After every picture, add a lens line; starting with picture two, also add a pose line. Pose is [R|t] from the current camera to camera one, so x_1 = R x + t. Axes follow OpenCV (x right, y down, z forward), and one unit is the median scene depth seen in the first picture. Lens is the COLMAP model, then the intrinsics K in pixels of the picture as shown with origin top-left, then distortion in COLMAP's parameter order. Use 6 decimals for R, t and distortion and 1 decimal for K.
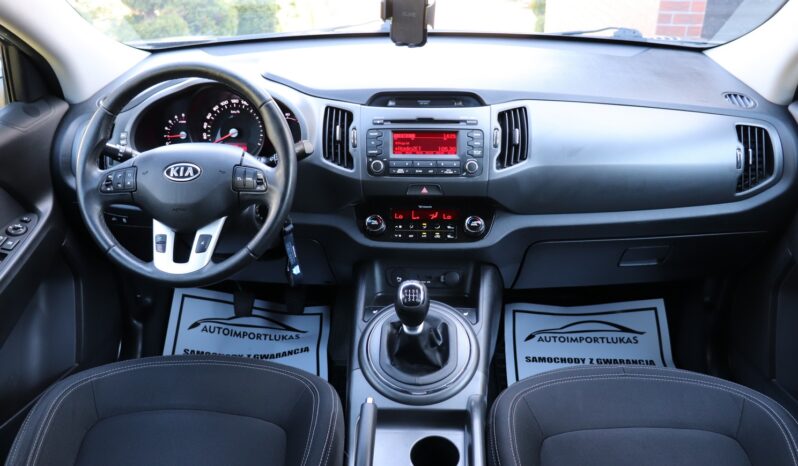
lens RADIAL K [[670.5, 0, 399.0], [0, 670.5, 233.0], [0, 0, 1]] dist [-0.183828, 0.175859]
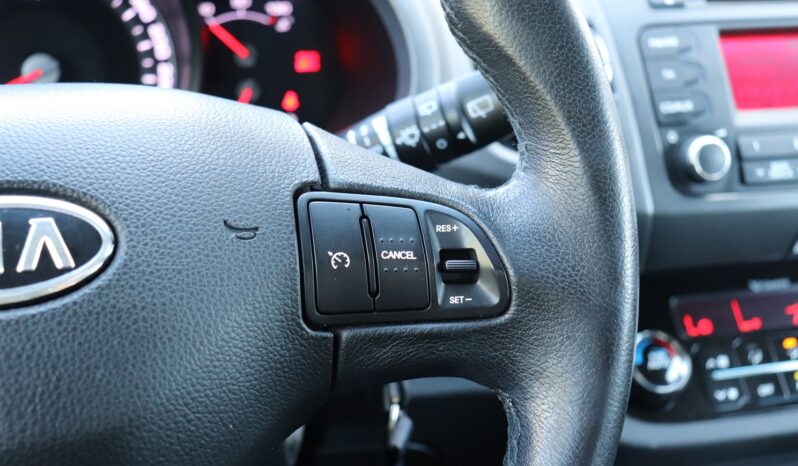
lens RADIAL K [[1016.5, 0, 399.0], [0, 1016.5, 233.0], [0, 0, 1]] dist [-0.008641, -0.006276]
pose [[0.944020, -0.087153, 0.318168, -0.279045], [0.100272, 0.994644, -0.025058, -0.071486], [-0.314280, 0.055559, 0.947703, 0.646931]]
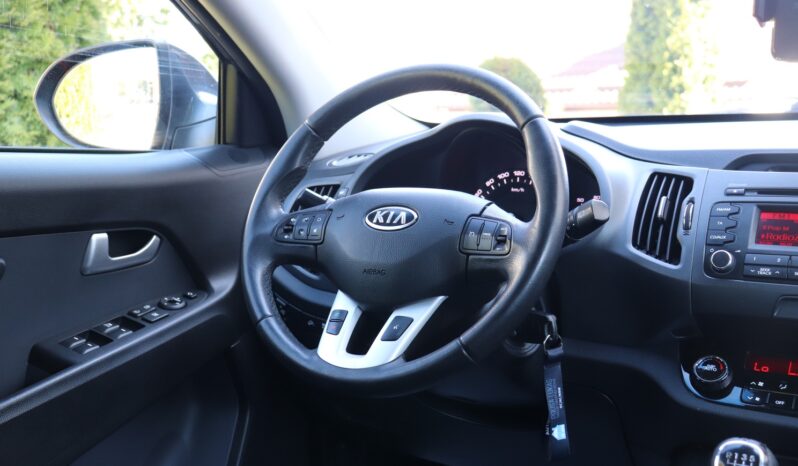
lens RADIAL K [[974.4, 0, 399.0], [0, 974.4, 233.0], [0, 0, 1]] dist [0.003904, 0.056624]
pose [[0.881408, 0.060608, -0.468452, 0.110053], [-0.213309, 0.935924, -0.280258, 0.165076], [0.421449, 0.346947, 0.837859, 0.187985]]
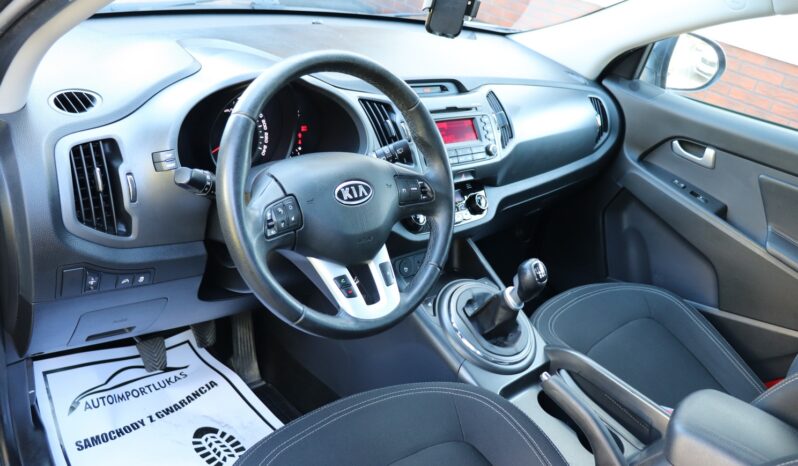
lens RADIAL K [[670.5, 0, 399.0], [0, 670.5, 233.0], [0, 0, 1]] dist [-0.183828, 0.175859]
pose [[0.675564, -0.193403, 0.711484, -0.781826], [0.147668, 0.980923, 0.126432, -0.123696], [-0.722363, 0.019651, 0.691235, 0.355109]]
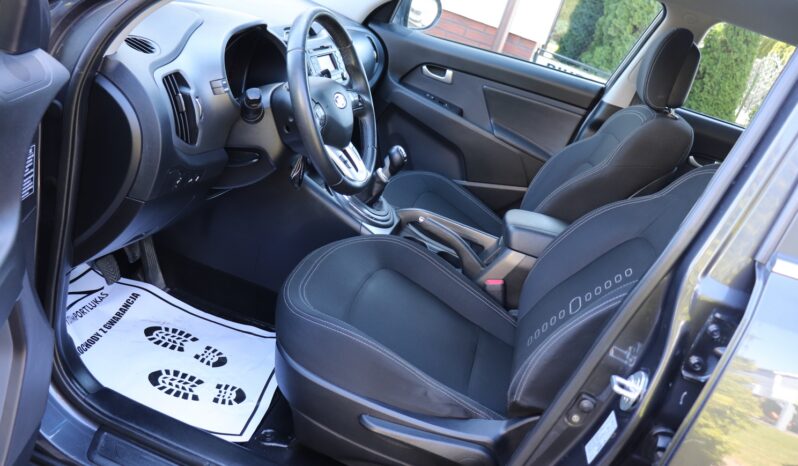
lens RADIAL K [[670.5, 0, 399.0], [0, 670.5, 233.0], [0, 0, 1]] dist [-0.183828, 0.175859]
pose [[0.175557, -0.326118, 0.928885, -1.365798], [0.181081, 0.938137, 0.295142, -0.183888], [-0.967672, 0.116389, 0.223751, 0.573300]]
